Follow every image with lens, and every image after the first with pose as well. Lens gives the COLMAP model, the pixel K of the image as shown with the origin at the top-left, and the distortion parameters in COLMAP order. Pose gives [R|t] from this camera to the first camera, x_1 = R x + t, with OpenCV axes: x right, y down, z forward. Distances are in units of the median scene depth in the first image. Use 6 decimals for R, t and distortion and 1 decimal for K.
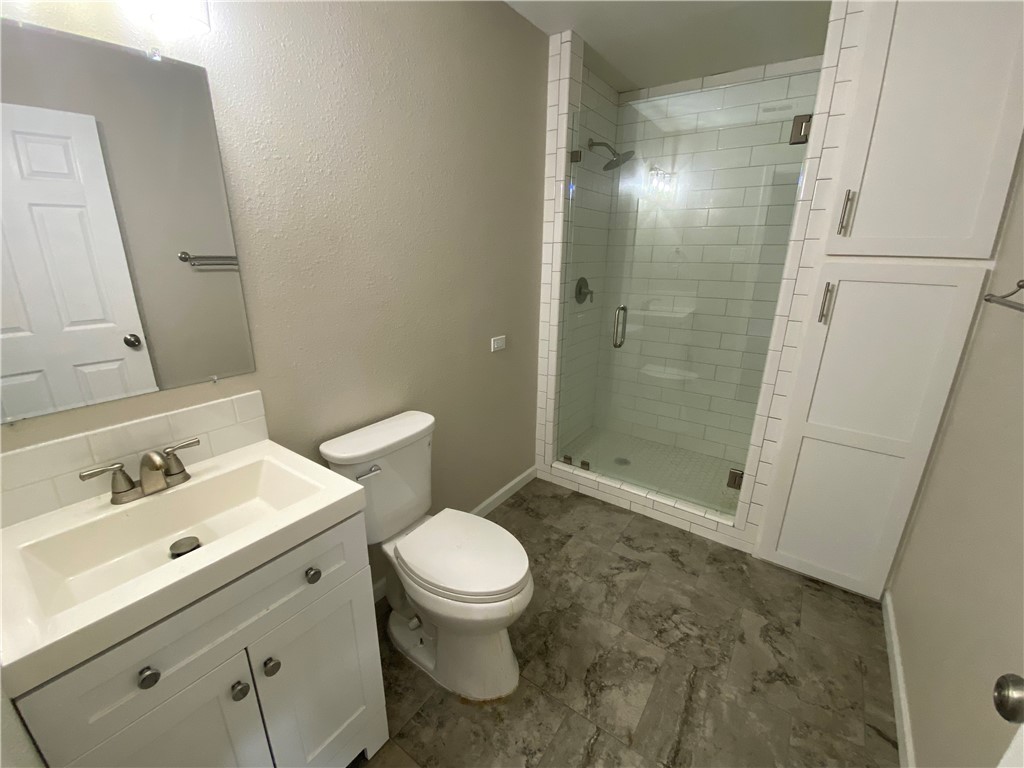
lens RADIAL K [[425.0, 0, 512.5], [0, 425.0, 380.6], [0, 0, 1]] dist [0.023805, -0.020878]
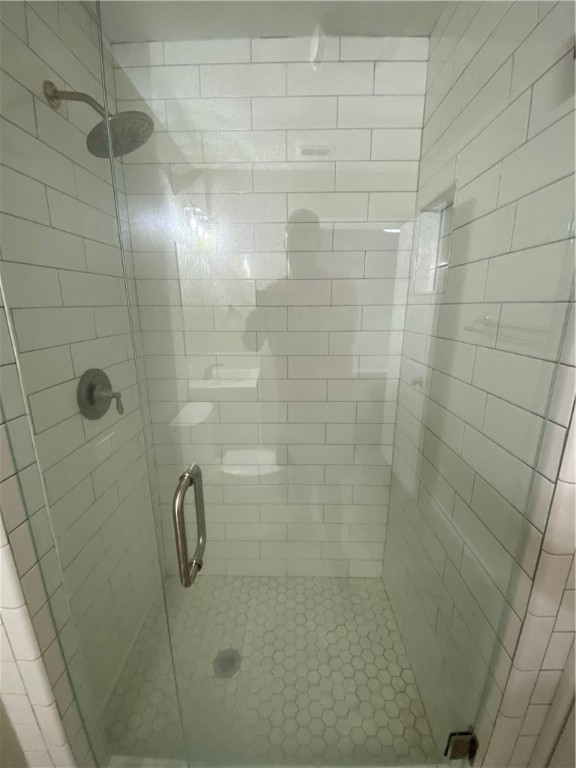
lens RADIAL K [[318.7, 0, 288.0], [0, 318.7, 384.0], [0, 0, 1]] dist [0.023805, -0.020878]
pose [[0.832590, -0.152847, 0.532384, 0.151514], [0.177051, 0.984185, 0.005671, -0.183925], [-0.524831, 0.089537, 0.846484, 0.550398]]
